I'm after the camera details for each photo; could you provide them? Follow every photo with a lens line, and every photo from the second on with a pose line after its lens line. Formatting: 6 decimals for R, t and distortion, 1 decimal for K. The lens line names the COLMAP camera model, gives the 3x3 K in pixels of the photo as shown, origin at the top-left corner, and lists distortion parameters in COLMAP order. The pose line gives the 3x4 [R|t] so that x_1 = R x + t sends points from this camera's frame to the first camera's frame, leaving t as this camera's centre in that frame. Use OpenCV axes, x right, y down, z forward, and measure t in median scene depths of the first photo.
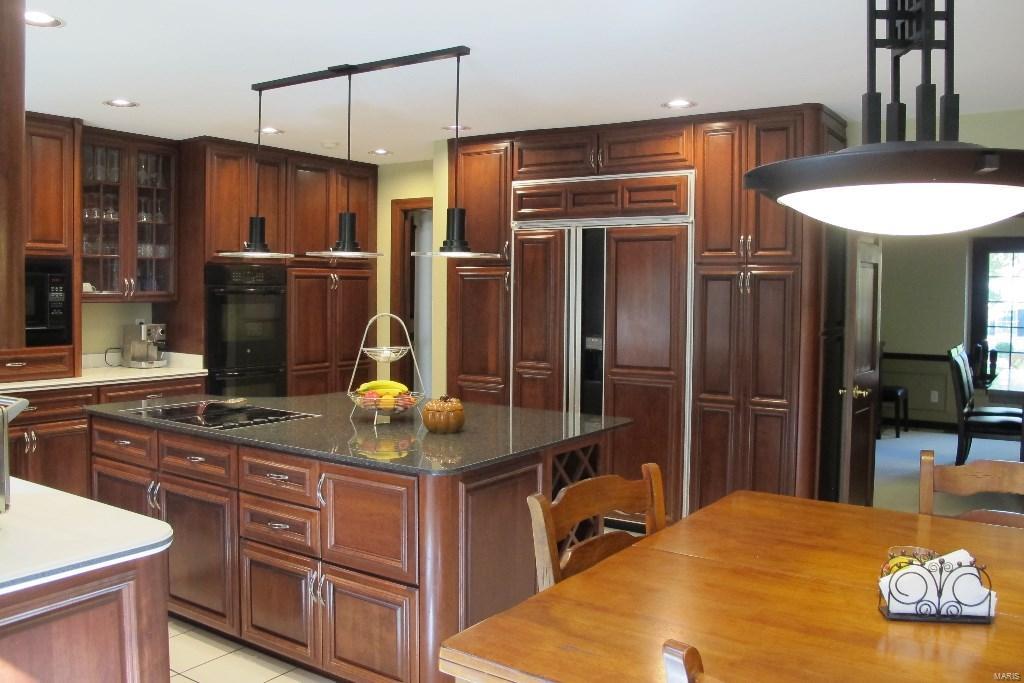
lens RADIAL K [[863.8, 0, 512.4], [0, 863.8, 325.4], [0, 0, 1]] dist [-0.110726, -0.008404]
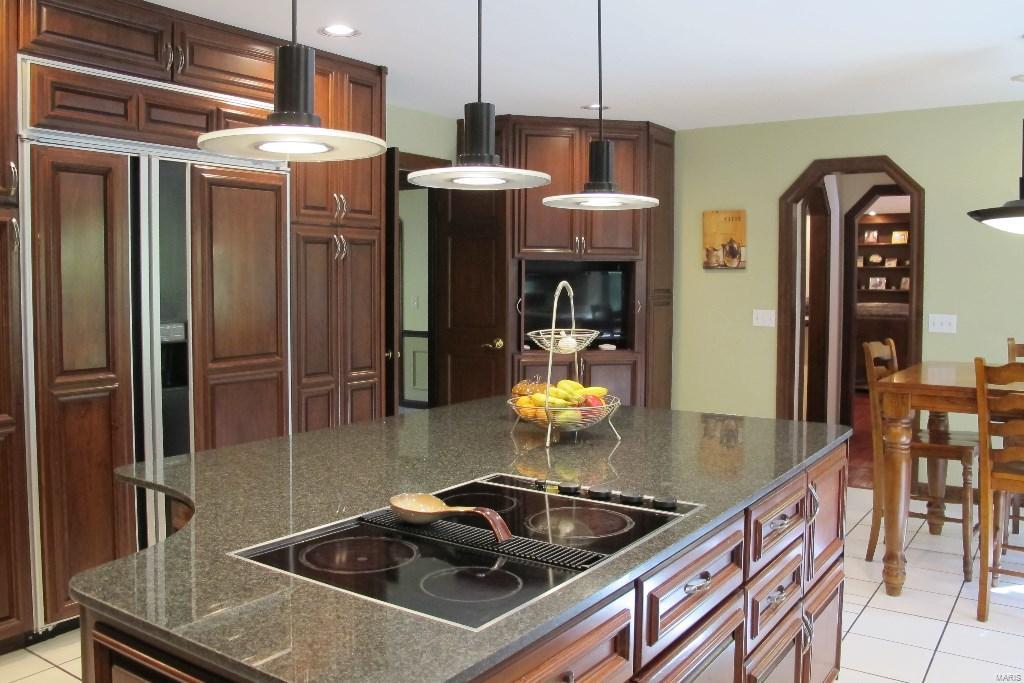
lens RADIAL K [[863.8, 0, 512.4], [0, 863.8, 325.4], [0, 0, 1]] dist [-0.110726, -0.008404]
pose [[0.005946, -0.057515, 0.998327, -0.567052], [0.045650, 0.997319, 0.057185, -0.010097], [-0.998940, 0.045234, 0.008556, 0.732327]]
